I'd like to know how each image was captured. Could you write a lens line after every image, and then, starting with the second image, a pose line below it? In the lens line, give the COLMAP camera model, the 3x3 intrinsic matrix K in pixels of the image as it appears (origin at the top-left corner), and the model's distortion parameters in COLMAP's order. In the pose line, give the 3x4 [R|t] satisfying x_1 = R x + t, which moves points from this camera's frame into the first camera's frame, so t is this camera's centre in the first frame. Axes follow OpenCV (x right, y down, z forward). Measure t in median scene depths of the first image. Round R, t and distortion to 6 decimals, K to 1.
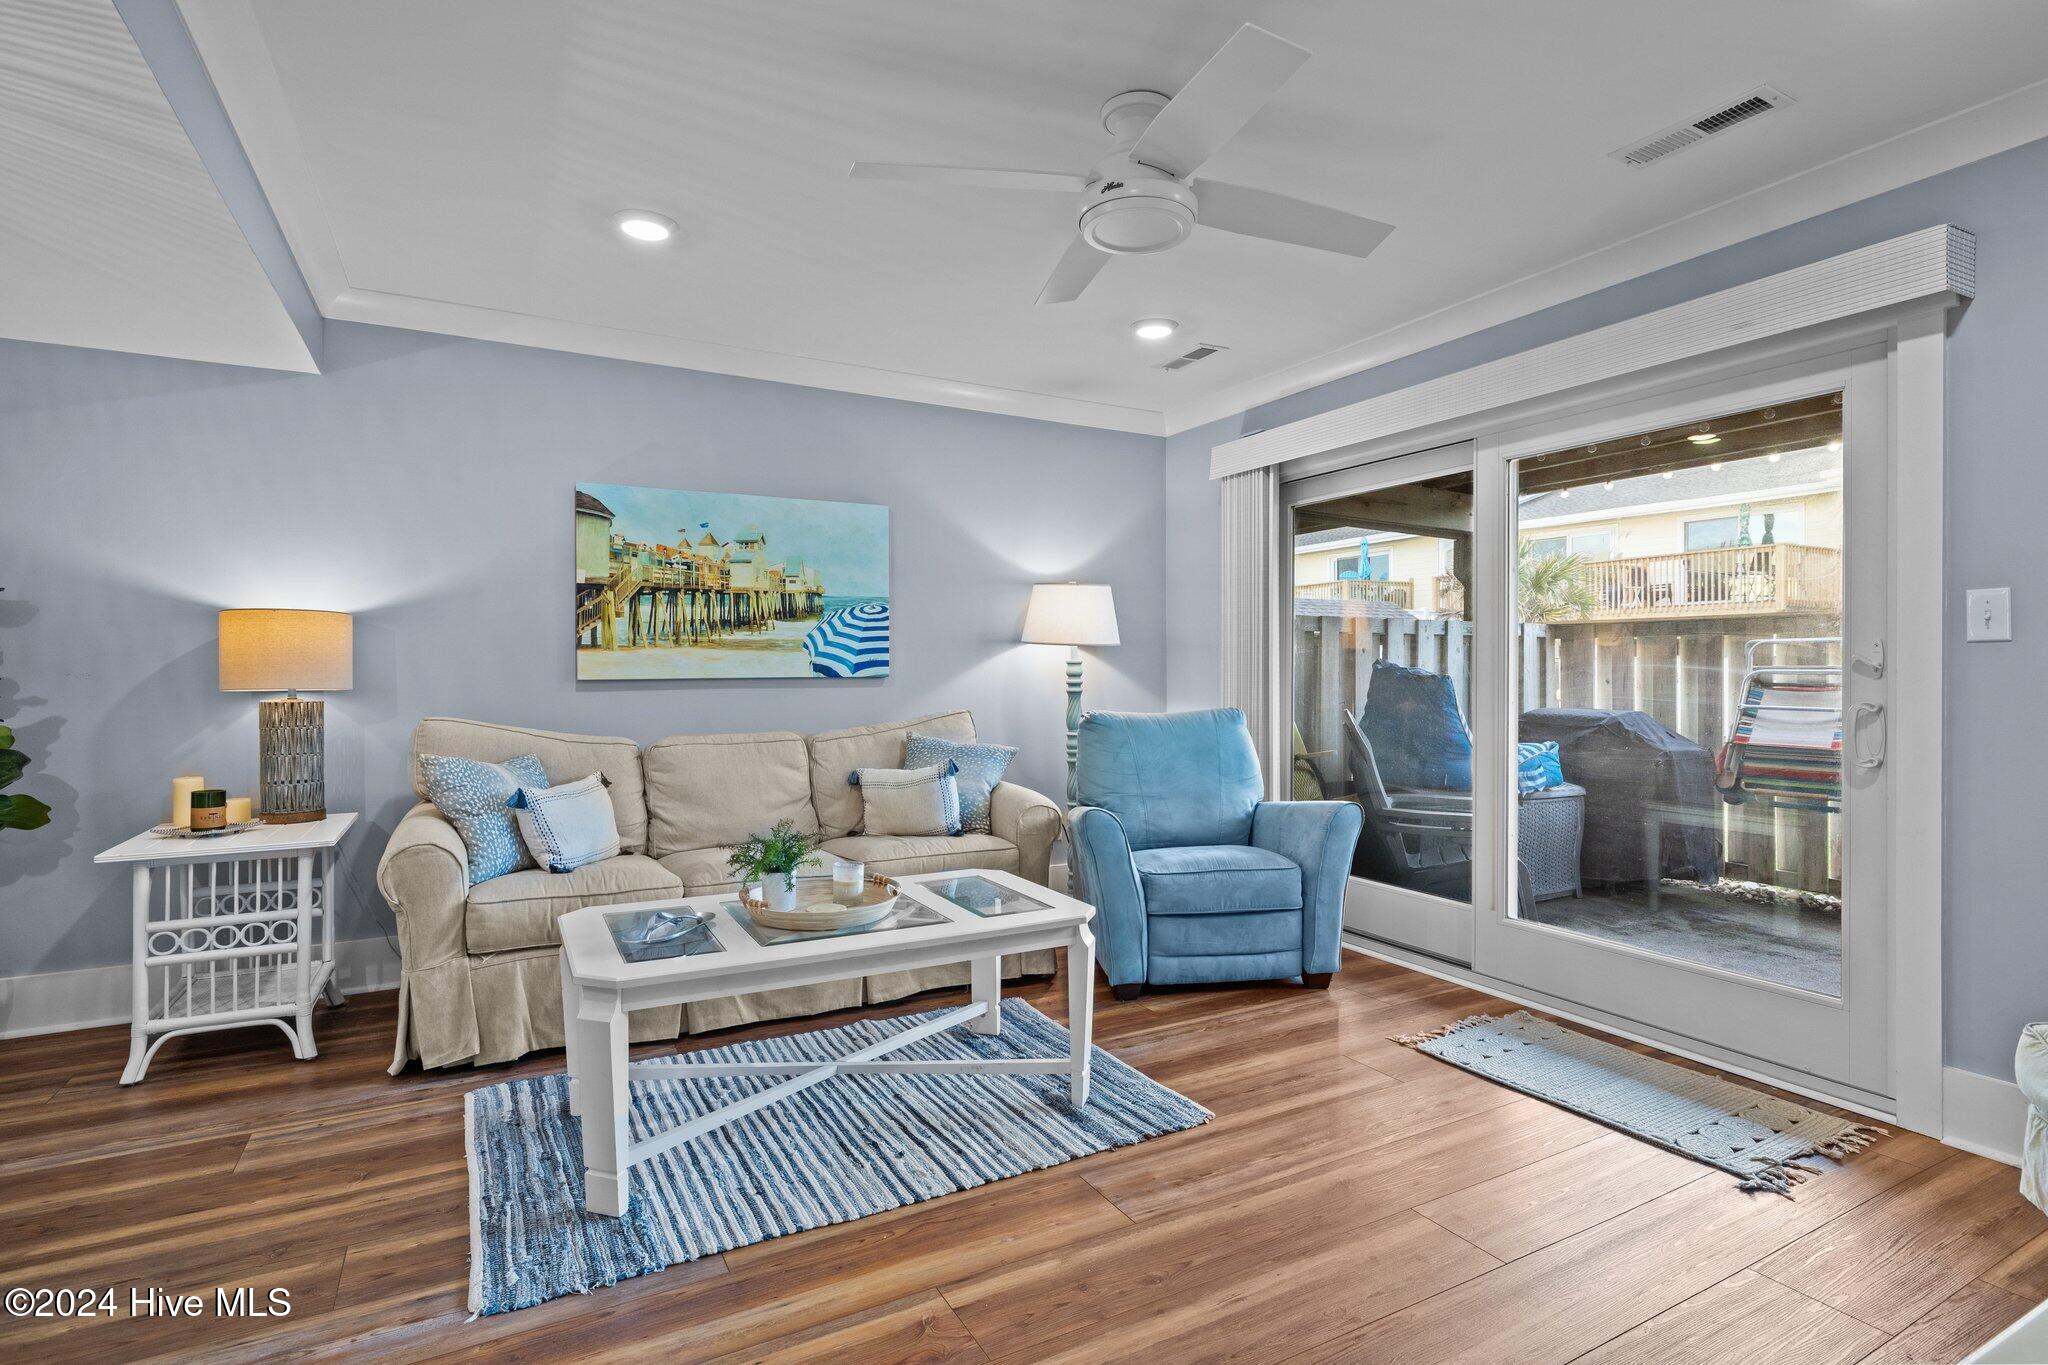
lens RADIAL K [[1003.4, 0, 1019.4], [0, 1003.4, 672.5], [0, 0, 1]] dist [-0.002720, 0.000451]
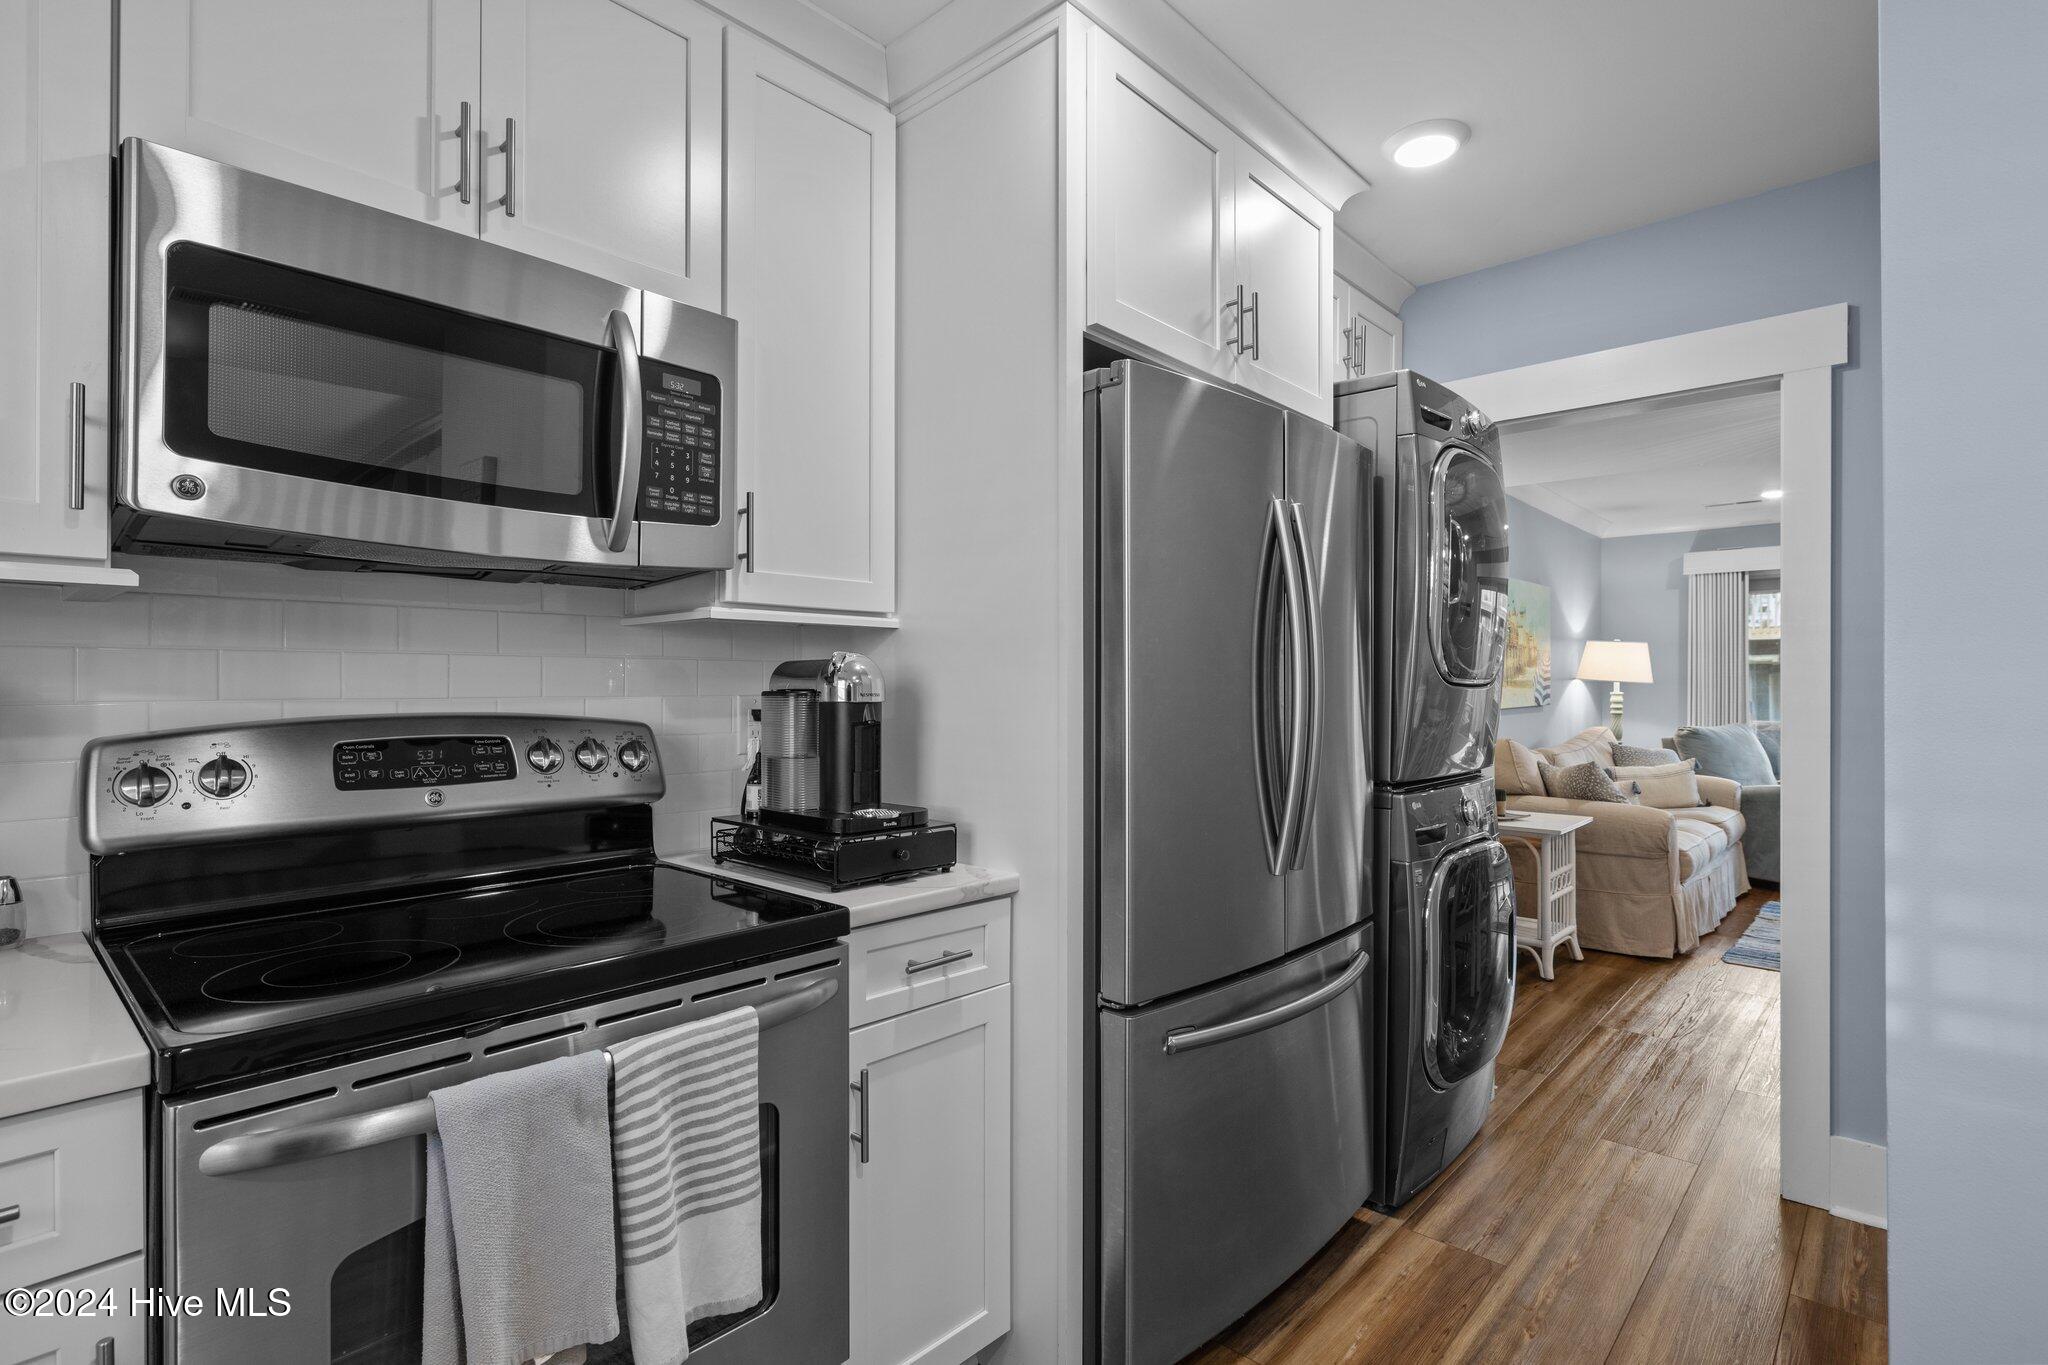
lens RADIAL K [[985.0, 0, 1012.7], [0, 985.0, 681.8], [0, 0, 1]] dist [-0.001154, -0.000296]
pose [[0.946948, -0.001495, 0.321383, -1.645372], [0.003986, 0.999967, -0.007092, -0.028633], [-0.321361, 0.007997, 0.946923, -0.131316]]
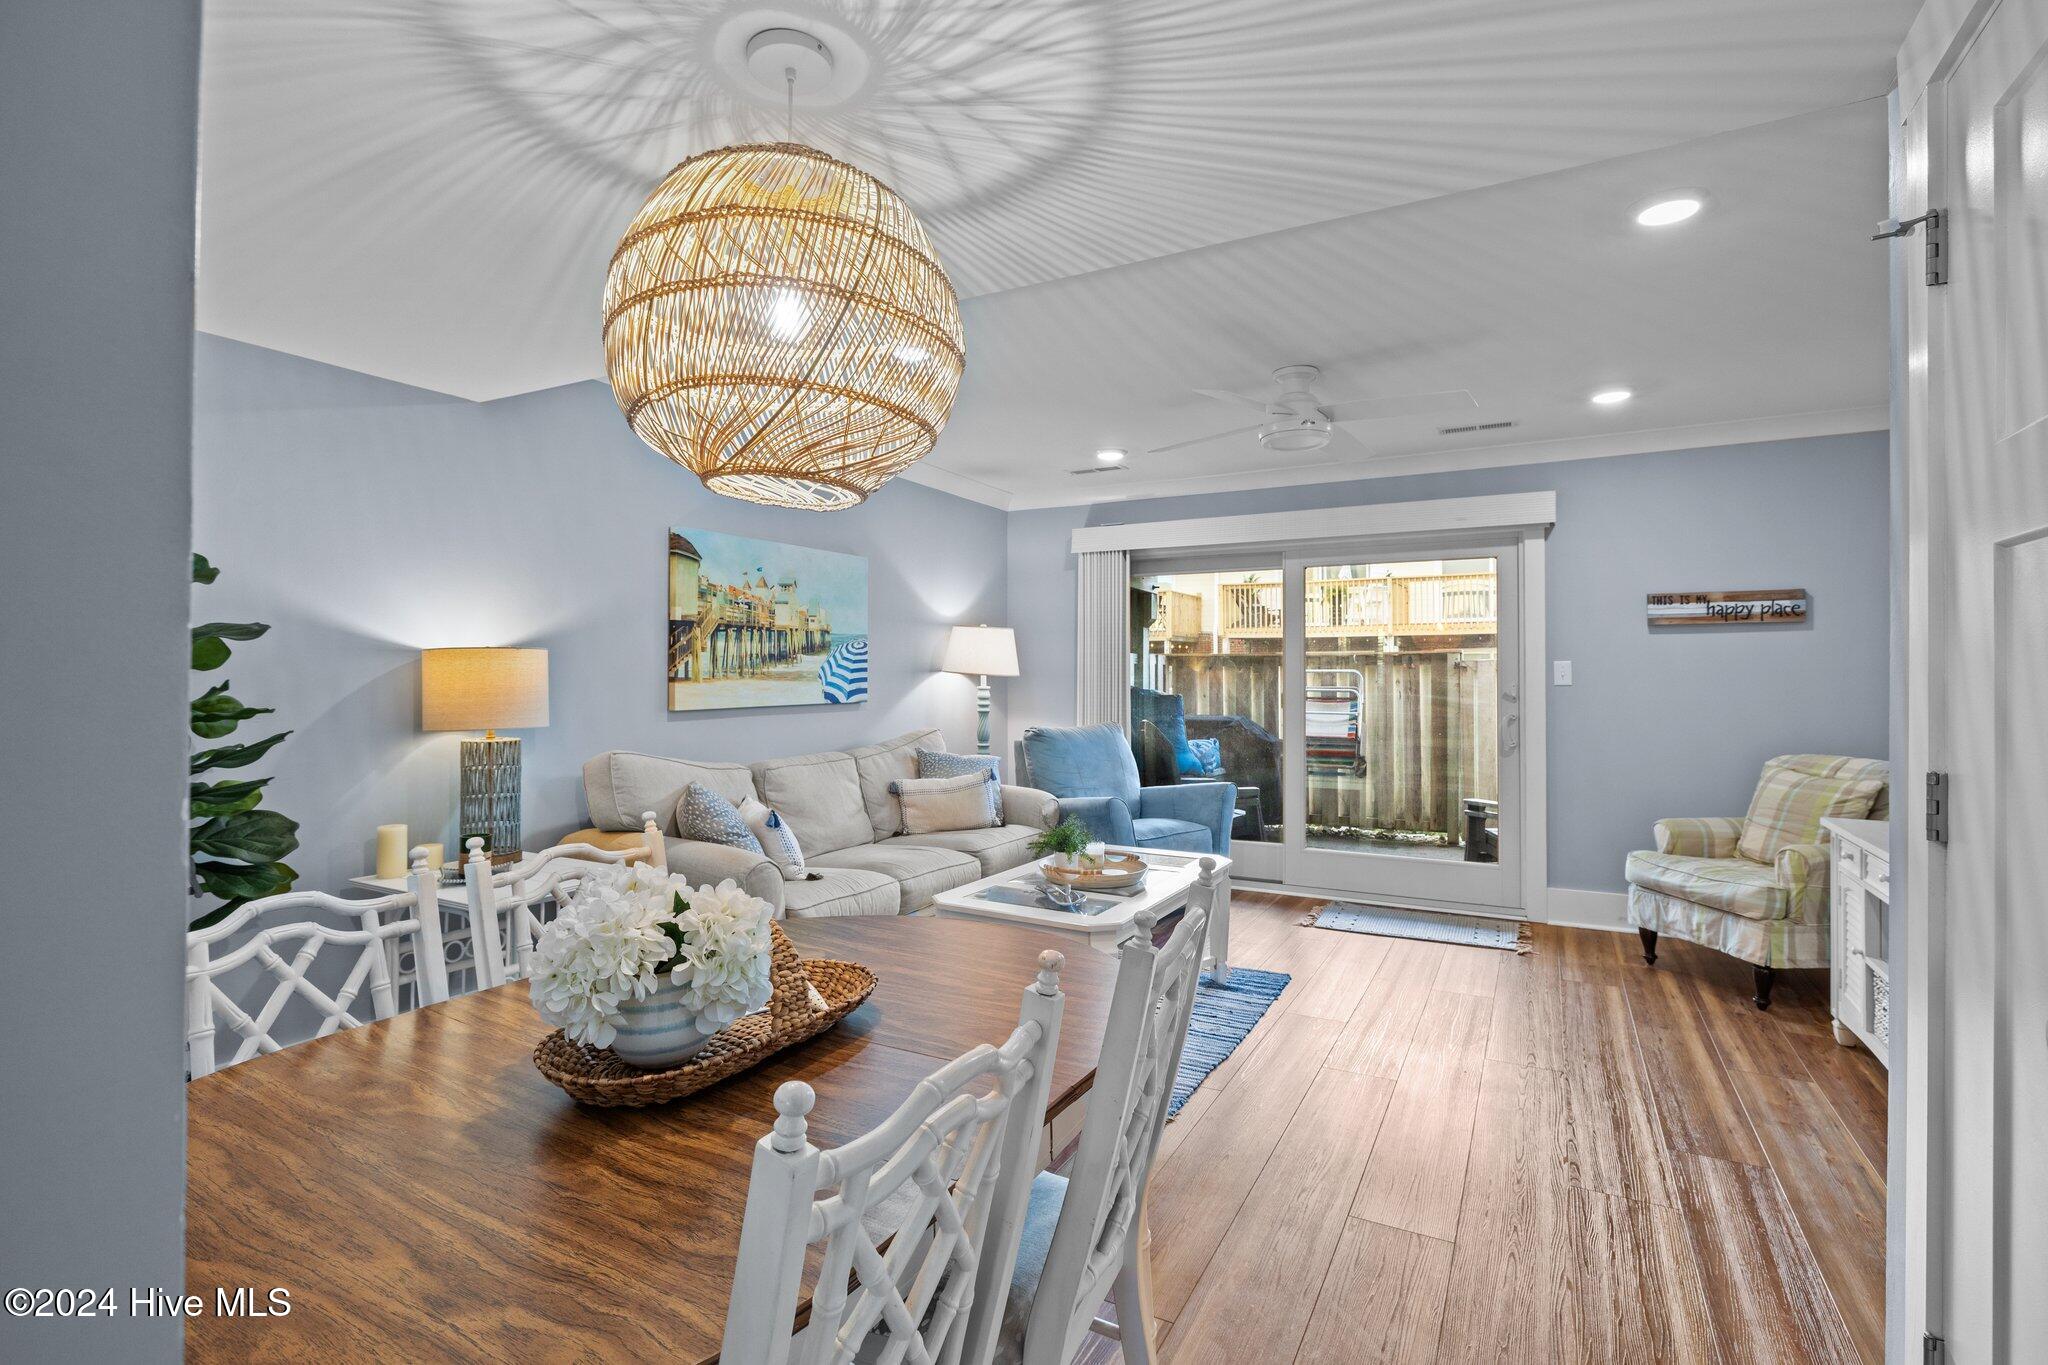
lens RADIAL K [[962.4, 0, 1026.4], [0, 962.4, 660.5], [0, 0, 1]] dist [-0.001648, -0.000698]
pose [[0.835993, 0.011844, 0.548613, -0.735624], [-0.001718, 0.999819, -0.018966, -0.029048], [-0.548738, 0.014913, 0.835862, -0.061859]]
